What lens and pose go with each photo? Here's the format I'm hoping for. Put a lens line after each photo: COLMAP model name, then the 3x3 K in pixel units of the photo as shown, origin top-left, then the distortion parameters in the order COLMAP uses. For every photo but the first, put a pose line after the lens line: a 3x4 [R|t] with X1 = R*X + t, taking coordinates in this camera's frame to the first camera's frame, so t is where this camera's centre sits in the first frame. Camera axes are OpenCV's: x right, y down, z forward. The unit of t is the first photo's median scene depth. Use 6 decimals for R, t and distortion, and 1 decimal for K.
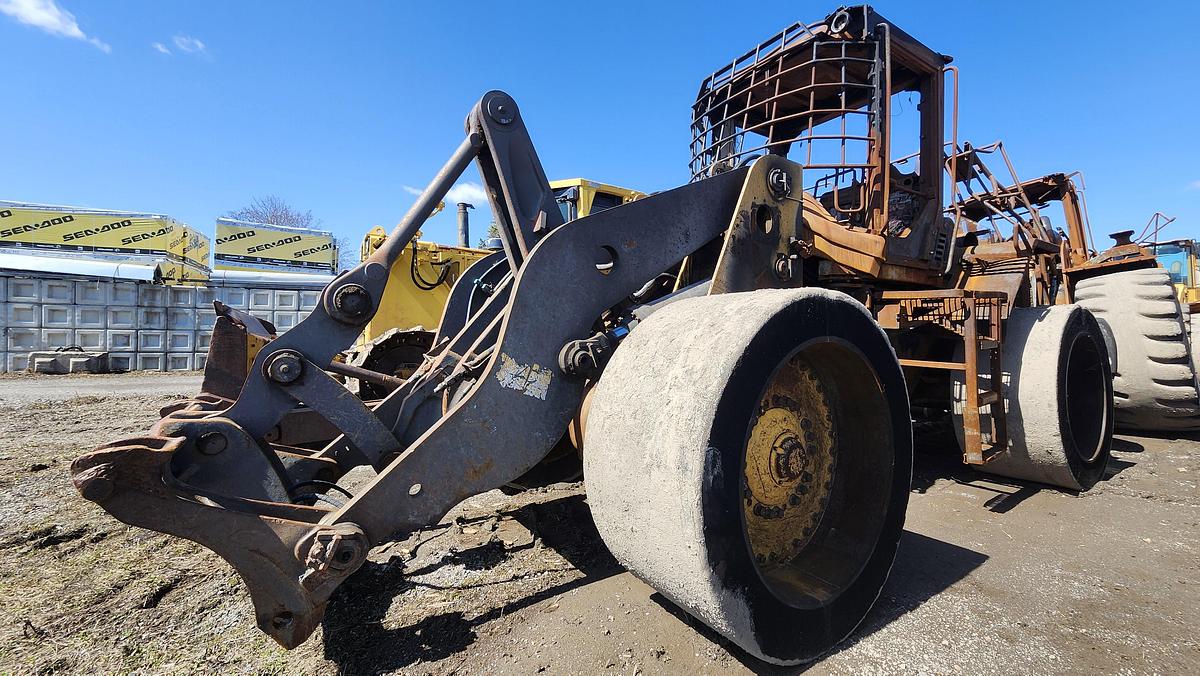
lens RADIAL K [[480.6, 0, 598.7], [0, 480.6, 335.2], [0, 0, 1]] dist [0.002519, 0.000736]
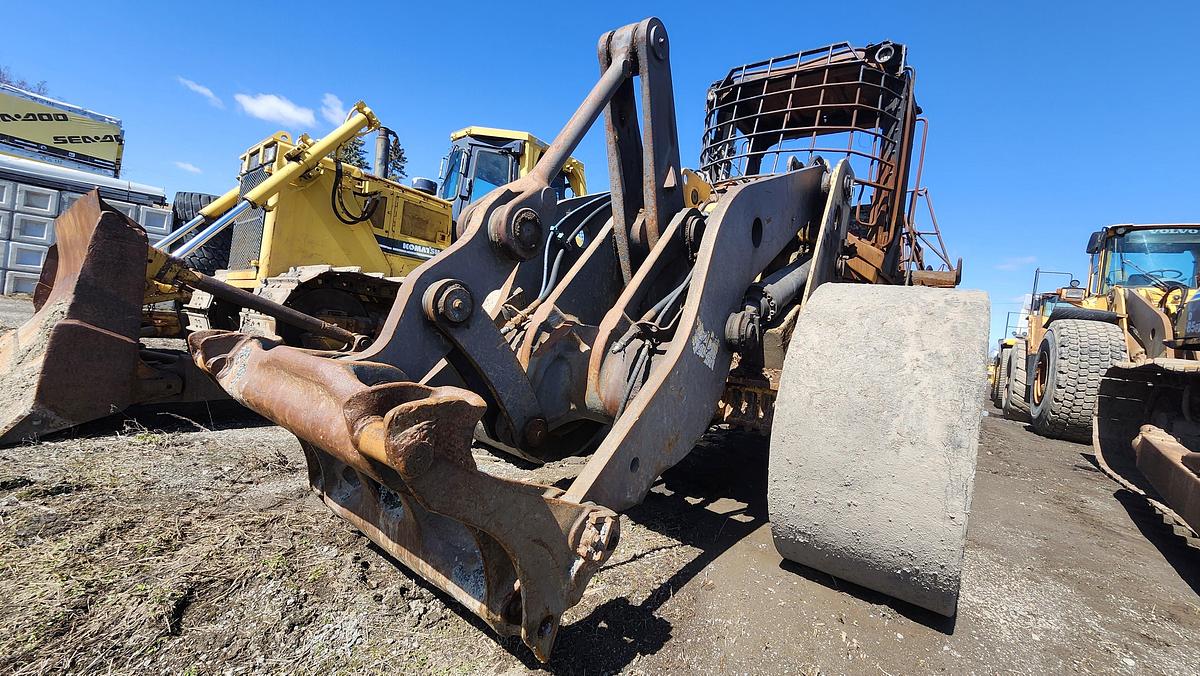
lens RADIAL K [[480.6, 0, 598.5], [0, 480.6, 334.9], [0, 0, 1]] dist [0.002519, 0.000736]
pose [[0.933519, 0.099424, 0.344467, -0.432581], [-0.115962, 0.992868, 0.027689, 0.043477], [-0.339257, -0.065793, 0.938390, 0.129877]]
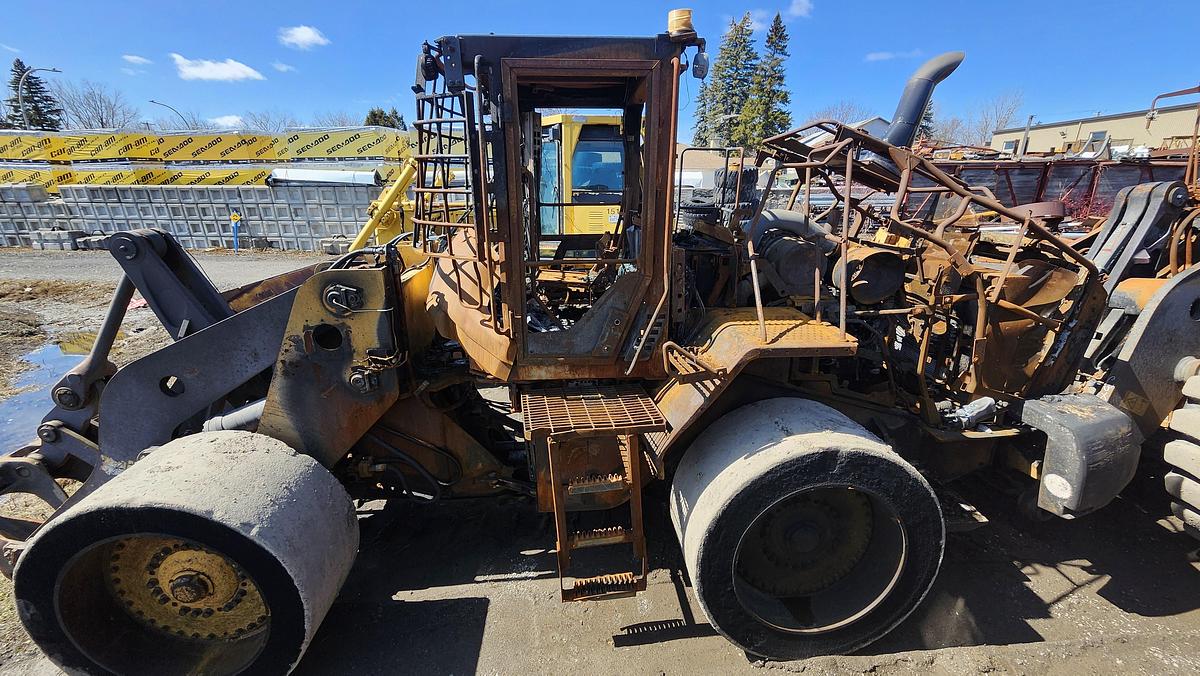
lens RADIAL K [[480.6, 0, 599.6], [0, 480.6, 333.0], [0, 0, 1]] dist [0.002519, 0.000736]
pose [[0.876851, 0.130528, -0.462704, 1.123531], [0.018781, 0.952403, 0.304264, -0.467852], [0.480395, -0.275484, 0.832664, 0.371502]]
